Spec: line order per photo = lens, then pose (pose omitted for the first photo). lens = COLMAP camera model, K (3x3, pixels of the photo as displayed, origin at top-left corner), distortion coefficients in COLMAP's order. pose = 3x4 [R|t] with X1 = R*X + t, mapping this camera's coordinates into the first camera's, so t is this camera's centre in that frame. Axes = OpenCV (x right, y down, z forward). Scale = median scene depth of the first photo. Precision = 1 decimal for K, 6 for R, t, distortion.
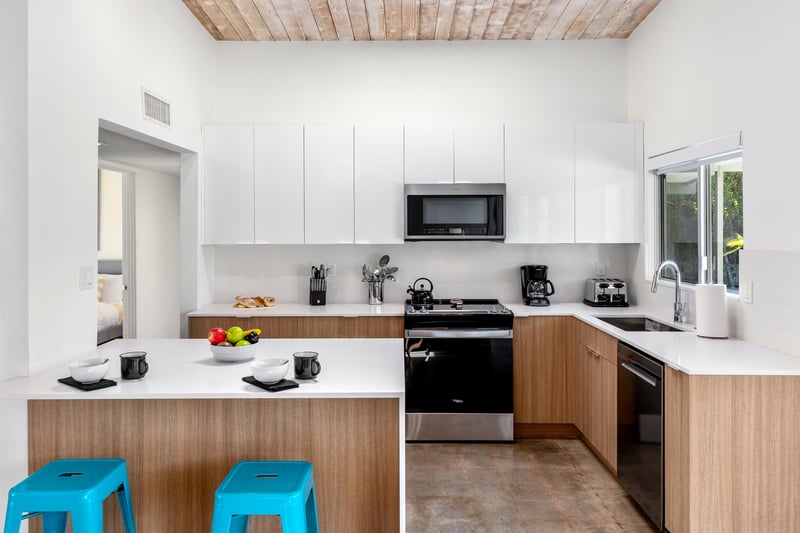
lens RADIAL K [[613.3, 0, 377.1], [0, 613.3, 233.7], [0, 0, 1]] dist [0.003085, 0.003145]
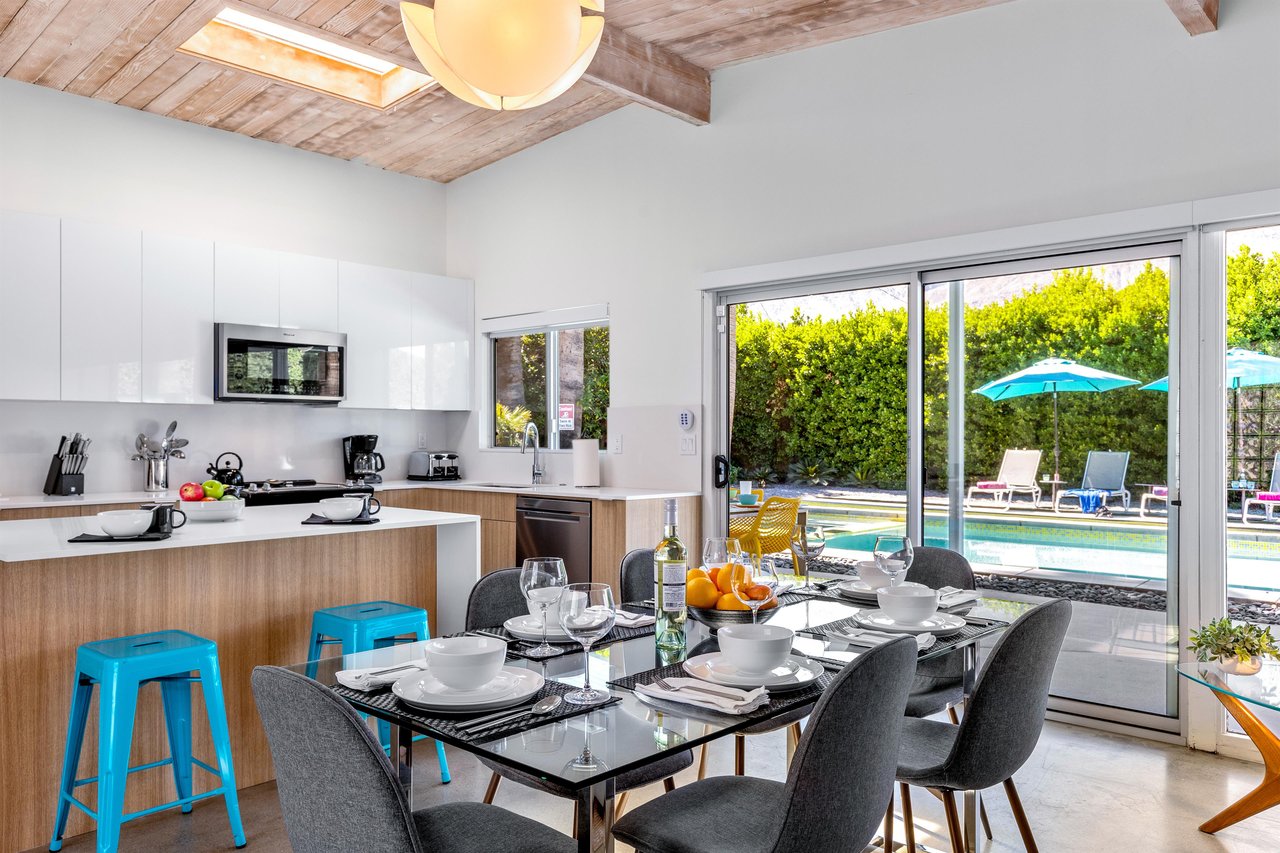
lens RADIAL K [[953.7, 0, 638.8], [0, 953.7, 447.6], [0, 0, 1]] dist [0.010700, 0.000916]
pose [[0.662609, -0.005049, 0.748948, -0.488845], [0.000231, 0.999979, 0.006537, 0.062541], [-0.748965, -0.004159, 0.662596, -0.145926]]
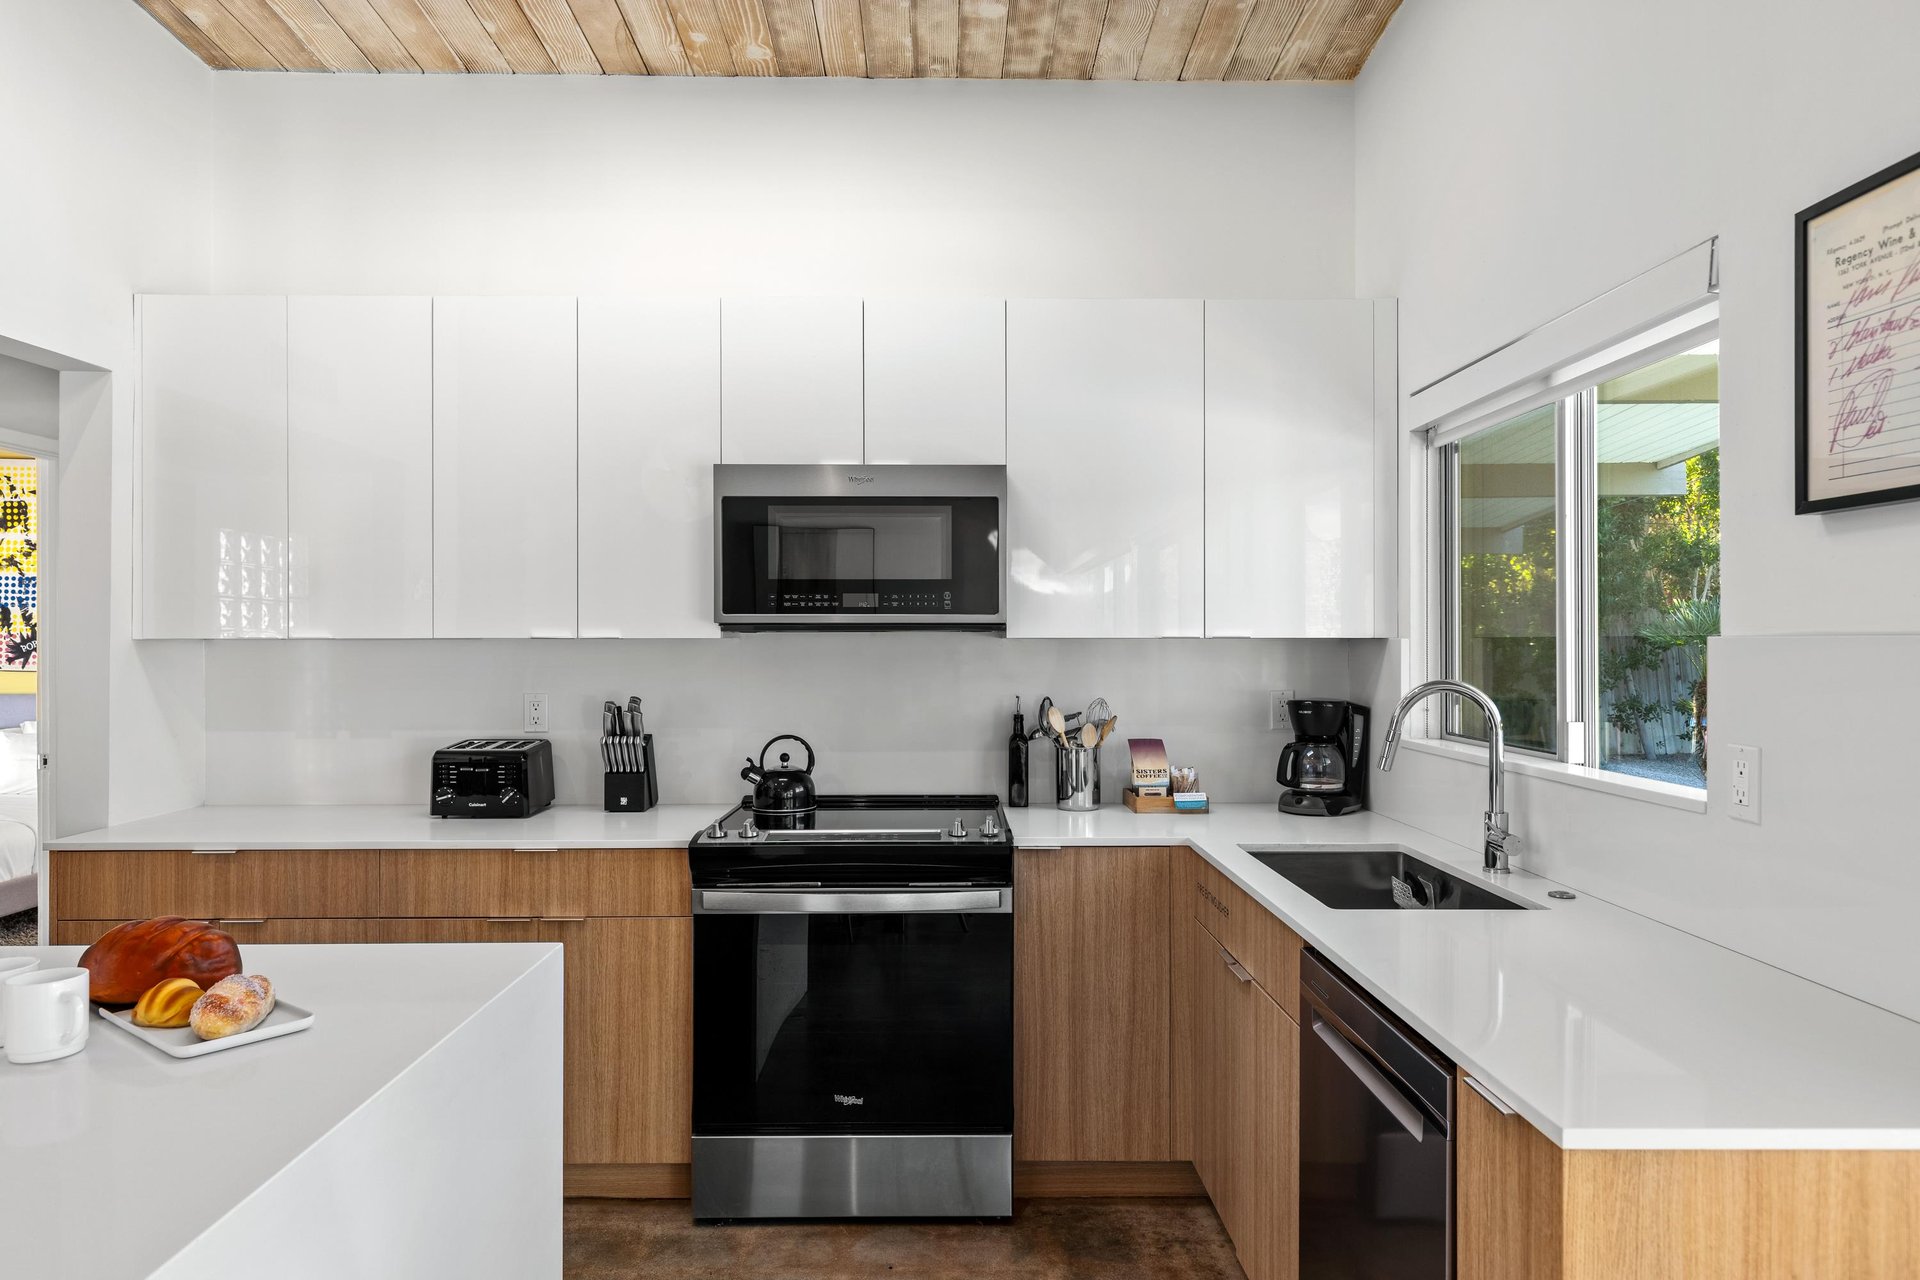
lens RADIAL K [[1207.7, 0, 926.2], [0, 1207.7, 649.9], [0, 0, 1]] dist [-0.000308, -0.002791]
pose [[0.999617, 0.001571, 0.027641, 0.144294], [-0.001599, 0.999998, 0.000962, 0.022802], [-0.027640, -0.001005, 0.999617, 0.312194]]
